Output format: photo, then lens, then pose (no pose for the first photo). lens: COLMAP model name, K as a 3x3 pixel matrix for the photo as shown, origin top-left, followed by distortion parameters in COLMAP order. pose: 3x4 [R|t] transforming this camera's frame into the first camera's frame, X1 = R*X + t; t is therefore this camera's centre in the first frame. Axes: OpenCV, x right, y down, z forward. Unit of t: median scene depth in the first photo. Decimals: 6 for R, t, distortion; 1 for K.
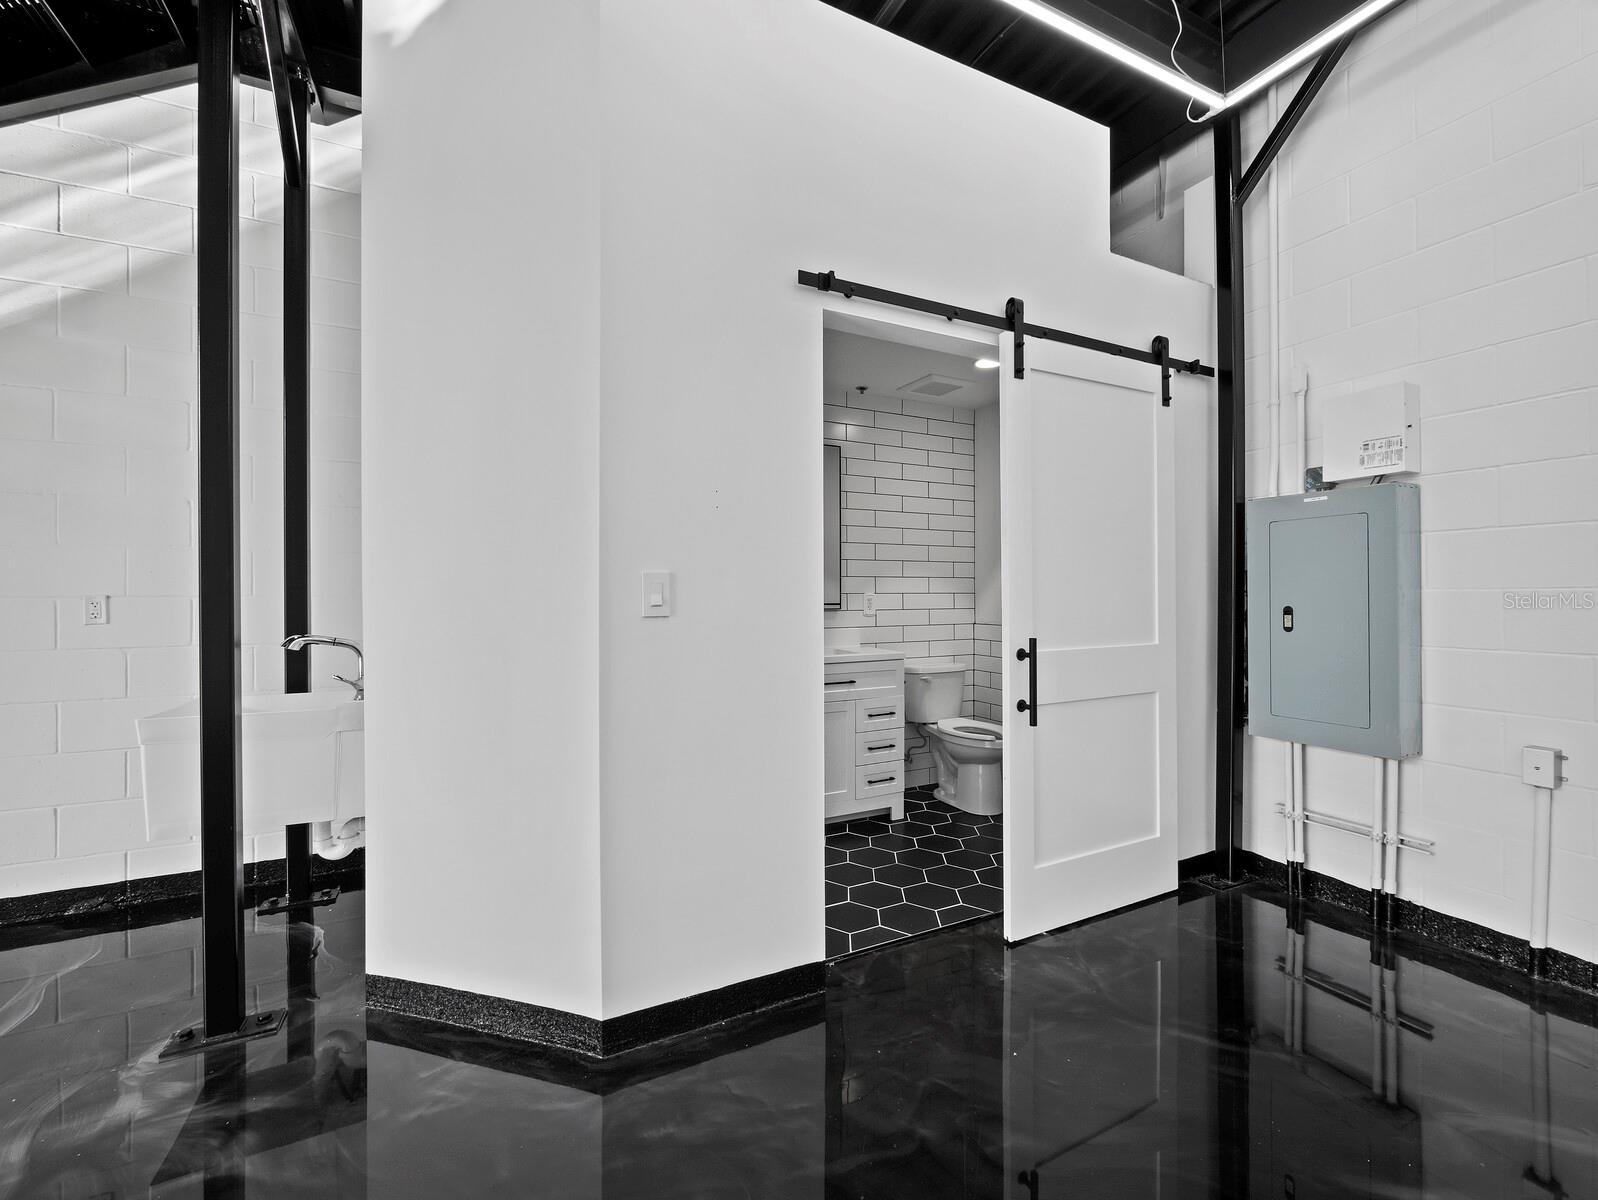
lens RADIAL K [[672.1, 0, 804.1], [0, 672.1, 598.9], [0, 0, 1]] dist [-0.001533, -0.000211]
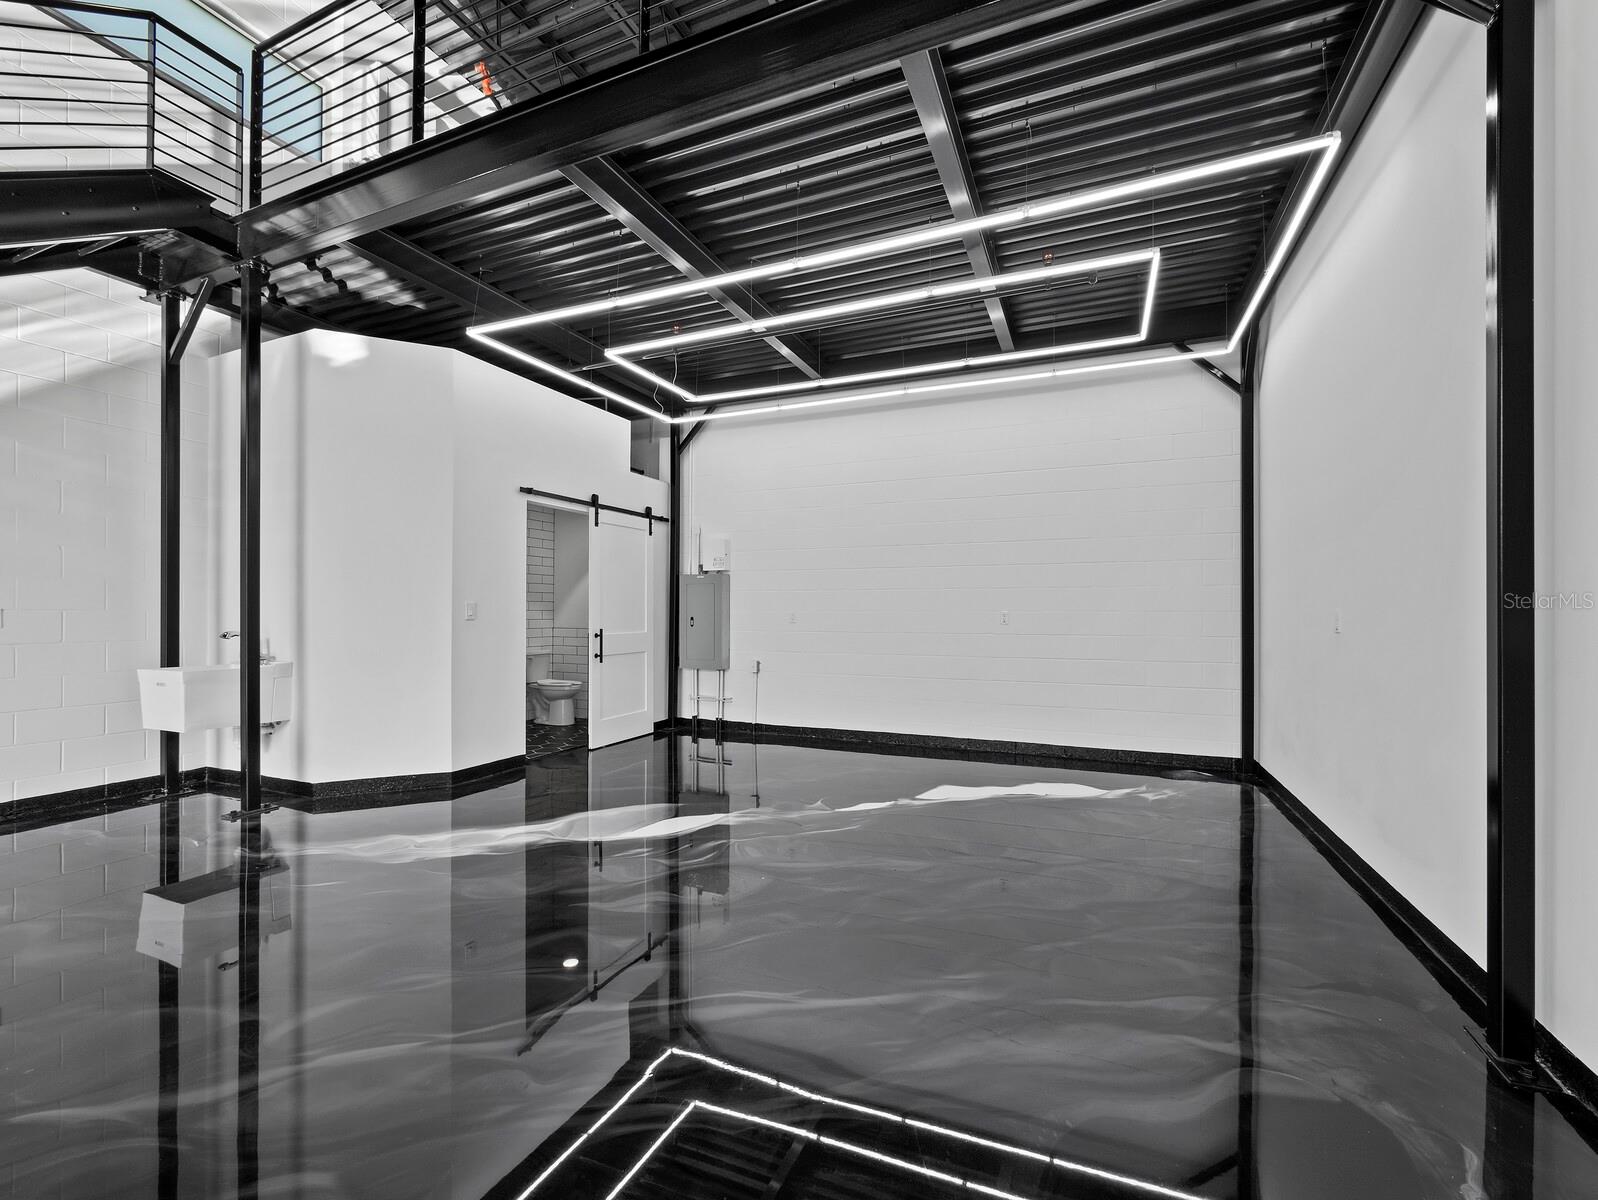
lens RADIAL K [[672.1, 0, 804.1], [0, 672.1, 598.9], [0, 0, 1]] dist [-0.001533, -0.000211]
pose [[0.763246, 0.018247, 0.645850, -0.632082], [-0.002864, 0.999687, -0.024860, 0.004781], [-0.646101, 0.017125, 0.763059, -1.267873]]
